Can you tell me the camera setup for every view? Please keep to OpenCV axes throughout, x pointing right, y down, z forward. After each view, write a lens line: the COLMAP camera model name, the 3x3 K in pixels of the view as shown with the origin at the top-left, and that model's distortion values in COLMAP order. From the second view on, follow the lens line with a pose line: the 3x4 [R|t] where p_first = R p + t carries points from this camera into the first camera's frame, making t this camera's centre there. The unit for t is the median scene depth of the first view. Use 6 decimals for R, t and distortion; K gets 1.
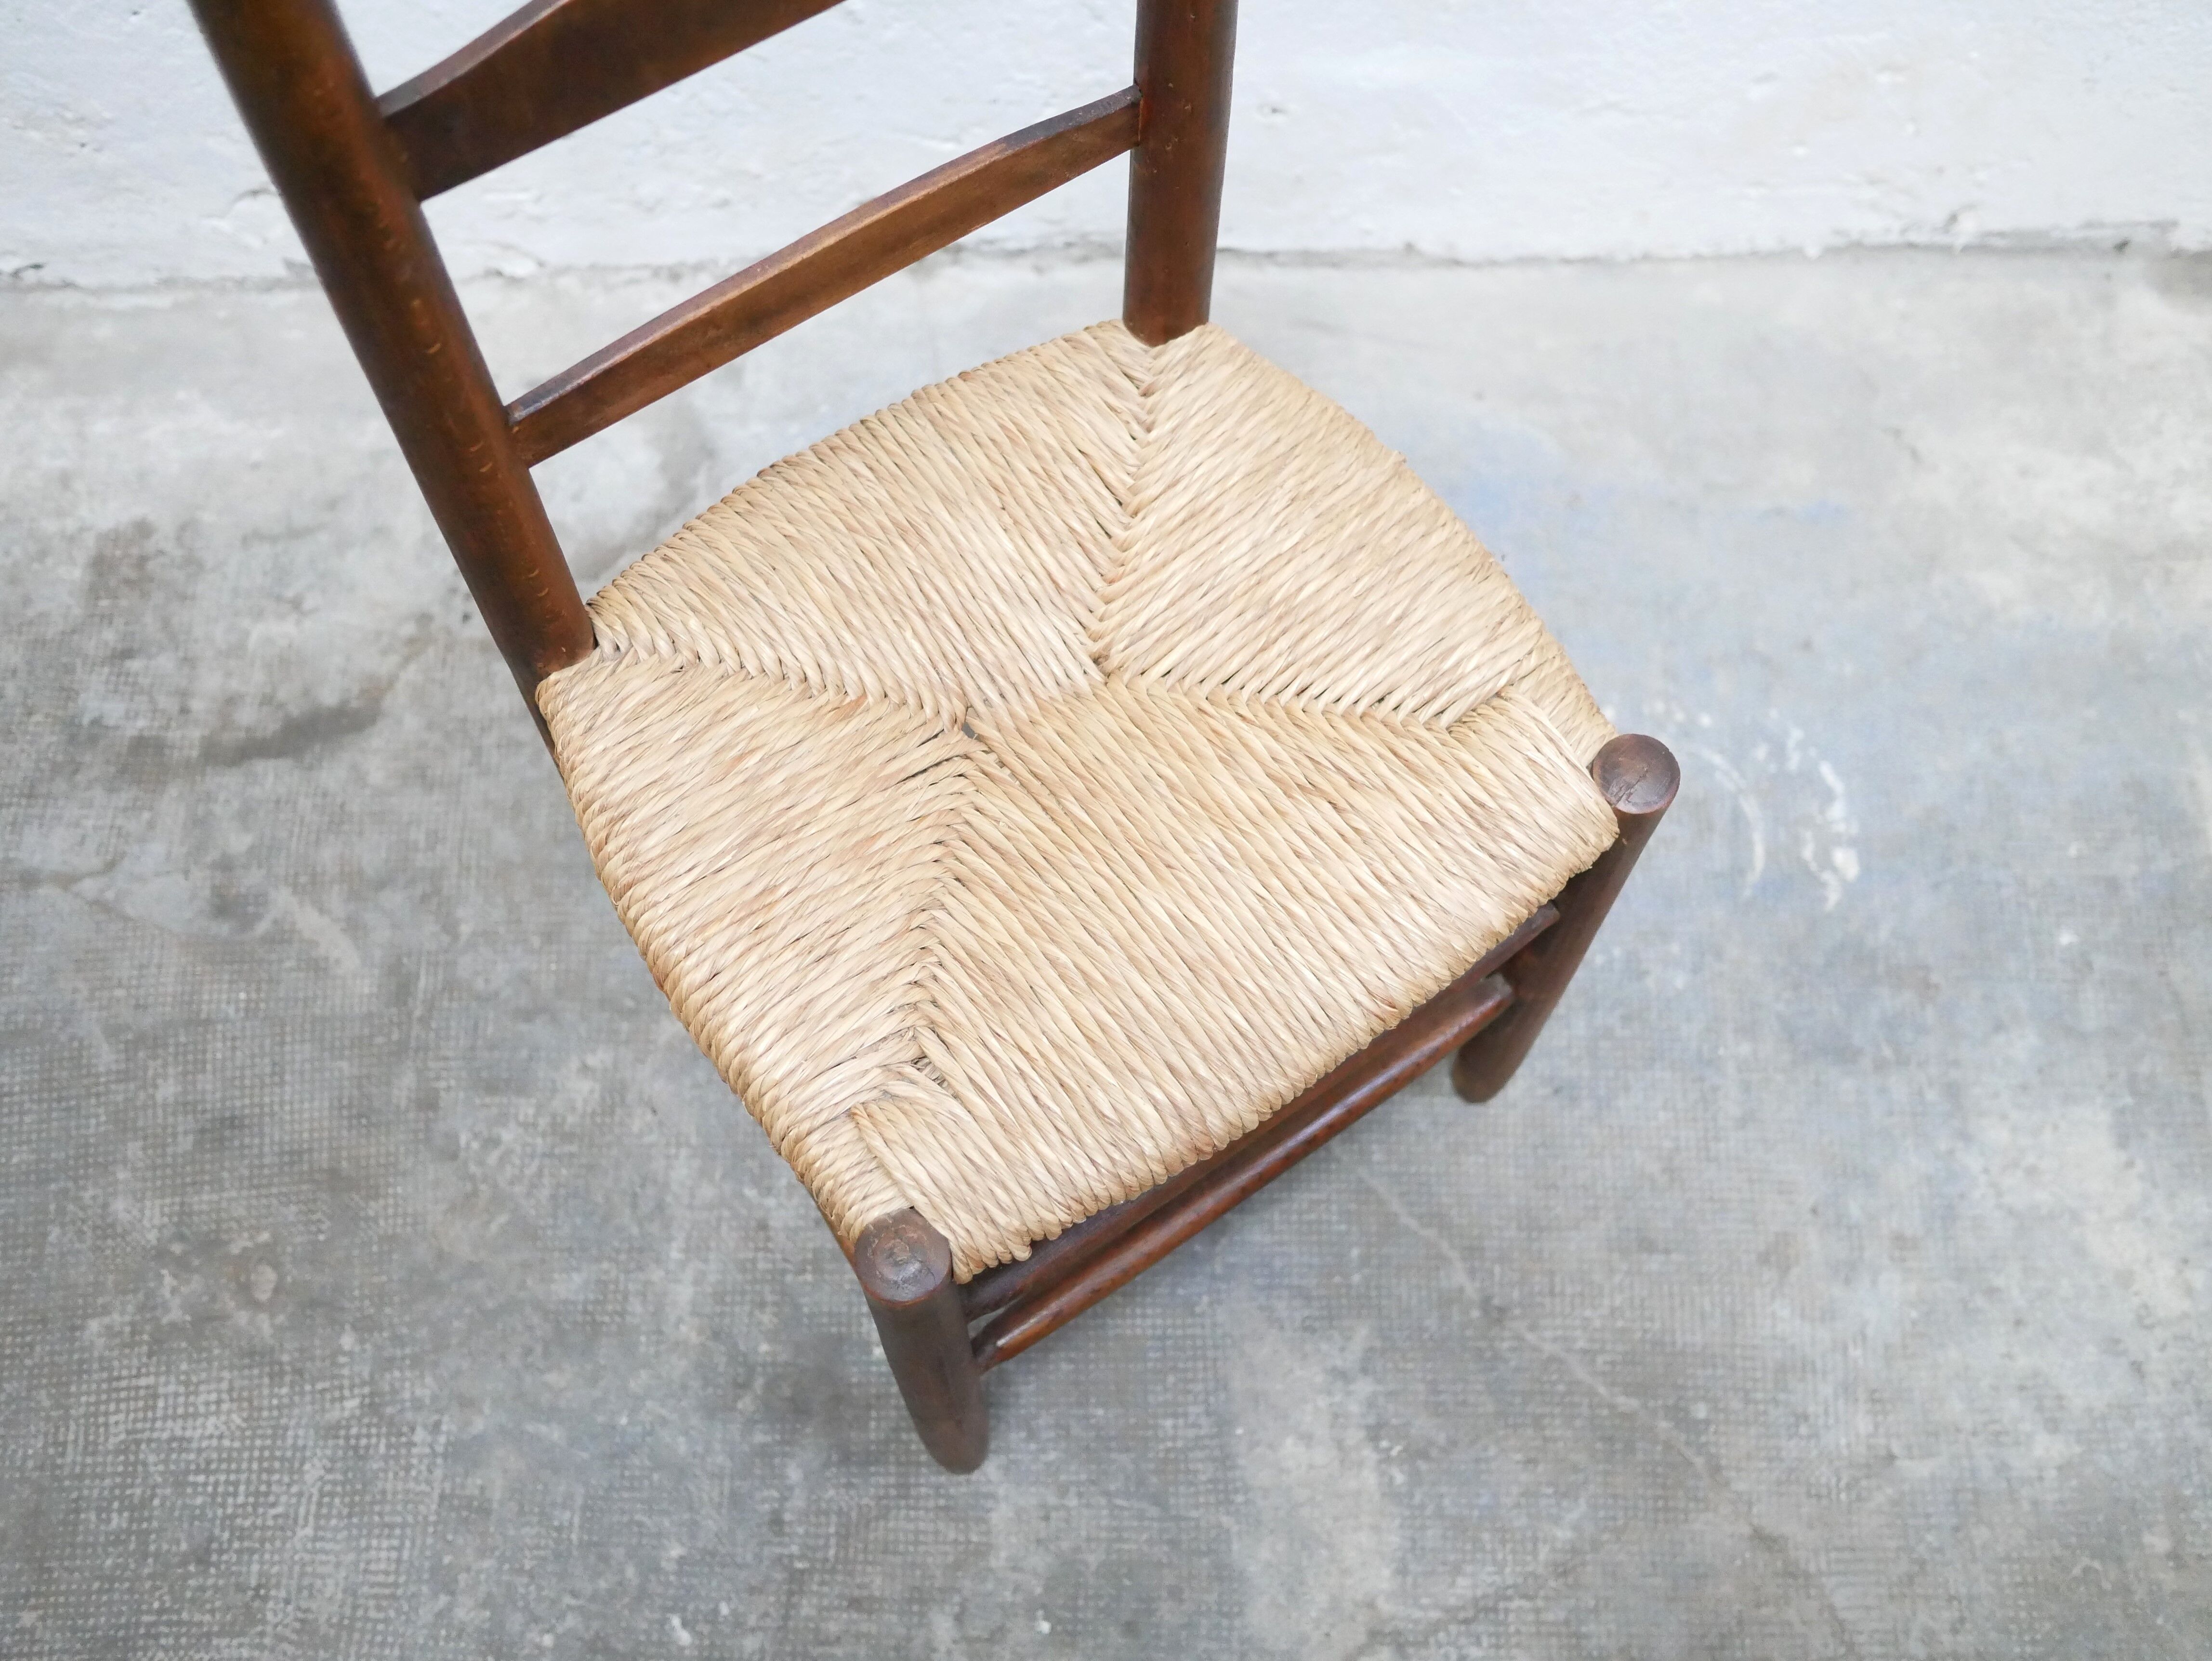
lens RADIAL K [[2490.1, 0, 1106.0], [0, 2490.1, 830.5], [0, 0, 1]] dist [-0.015143, 0.010050]
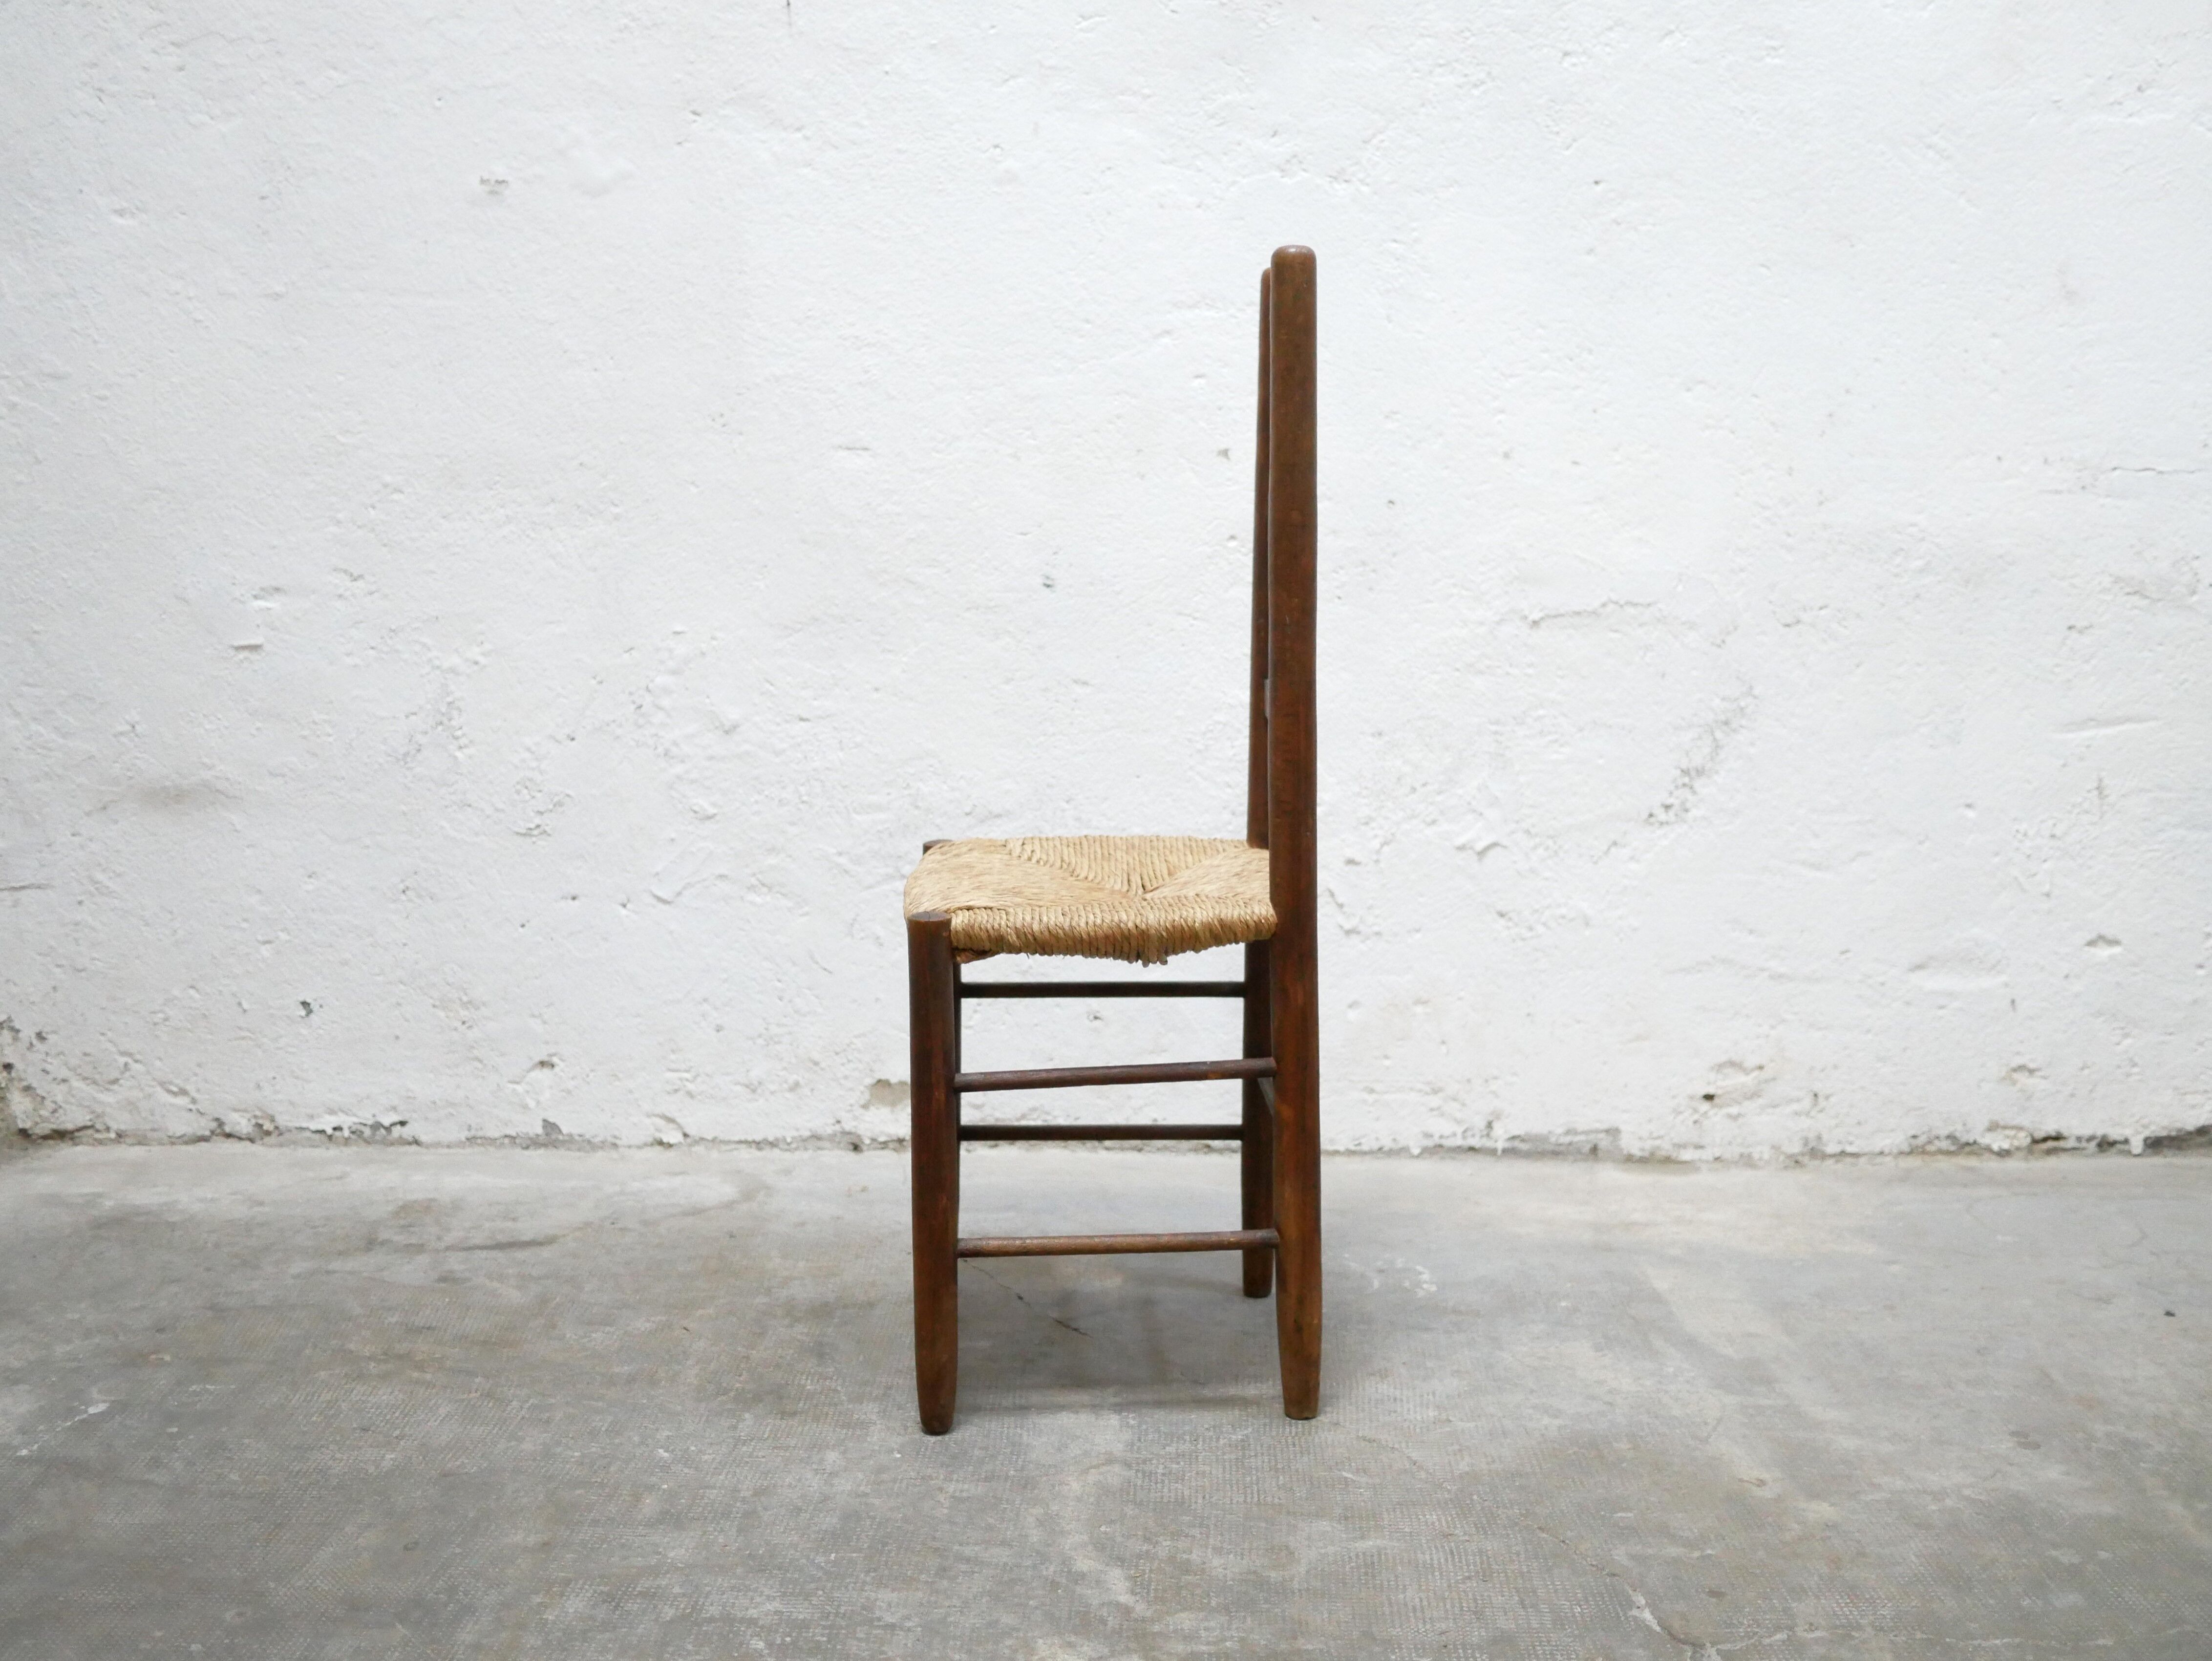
lens RADIAL K [[2523.0, 0, 1099.1], [0, 2523.0, 832.1], [0, 0, 1]] dist [-0.017917, 0.015123]
pose [[0.999548, 0.007510, -0.029097, 0.127090], [-0.028571, 0.537560, -0.842741, 1.267633], [0.009313, 0.843192, 0.537532, -0.148870]]
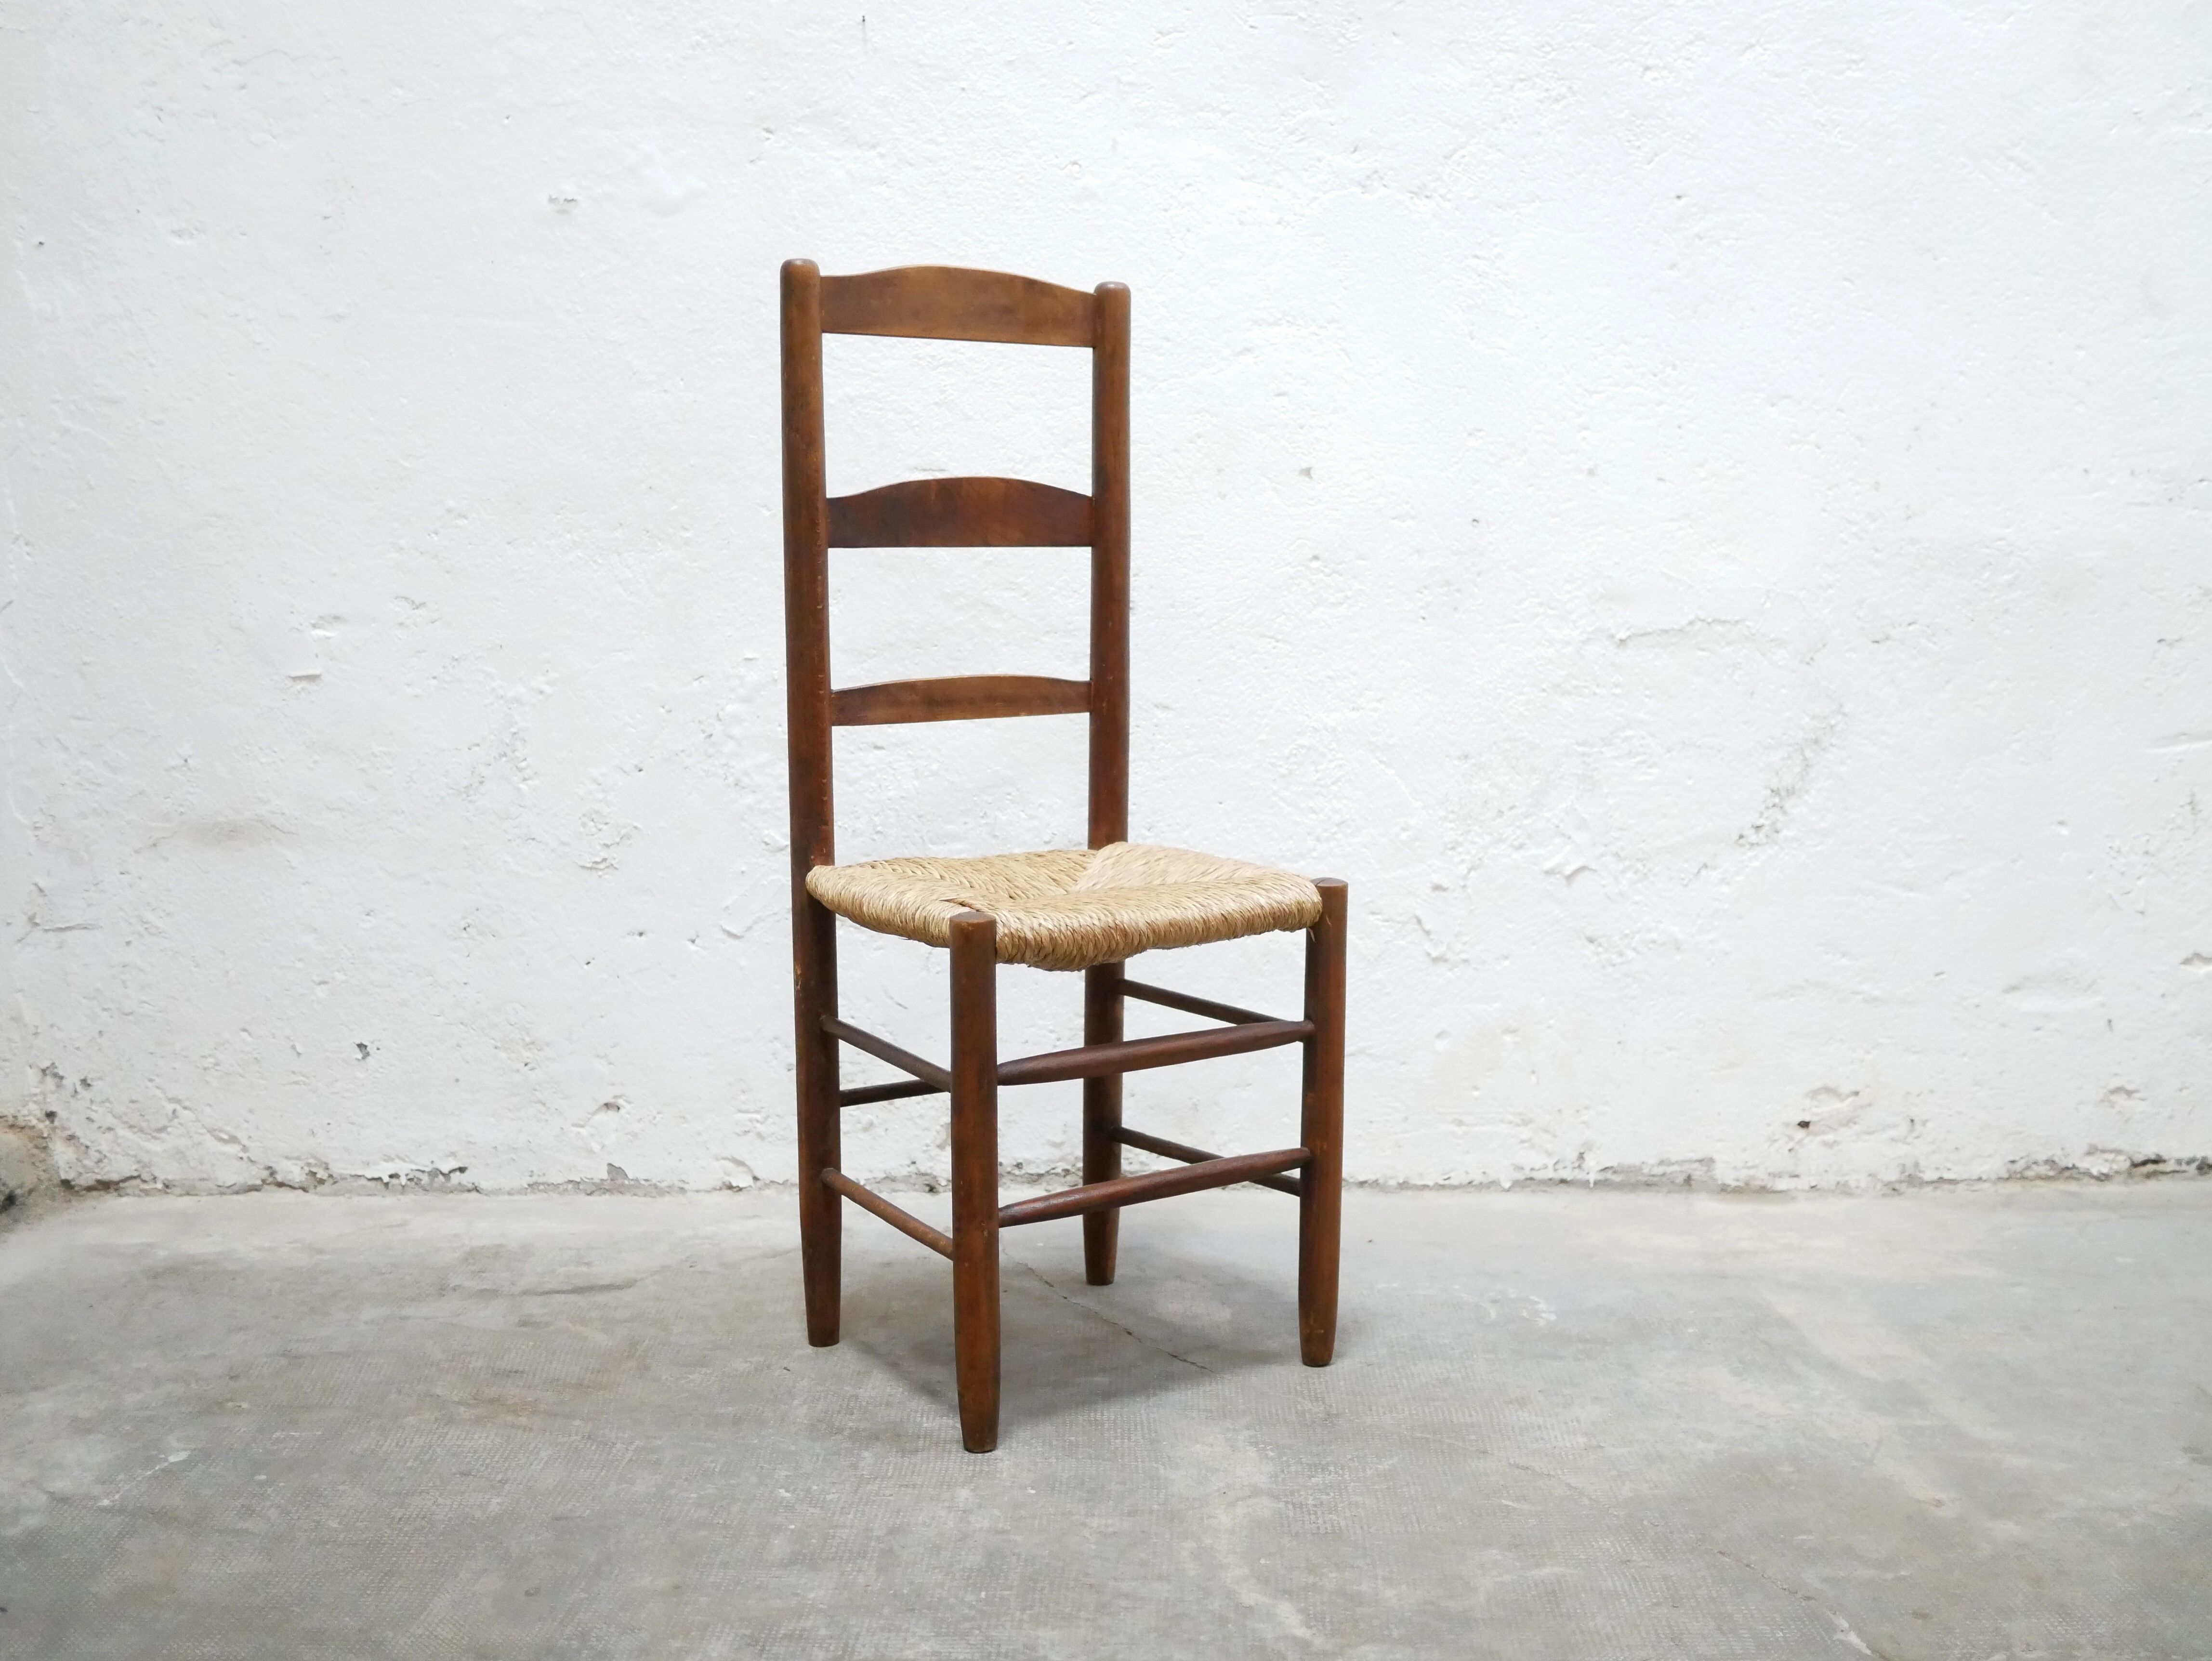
lens RADIAL K [[2485.7, 0, 1103.0], [0, 2485.7, 814.4], [0, 0, 1]] dist [-0.017224, 0.013514]
pose [[0.999971, -0.004037, -0.006461, 0.025204], [-0.003575, 0.500343, -0.865820, 1.233928], [0.006728, 0.865818, 0.500314, -0.071344]]
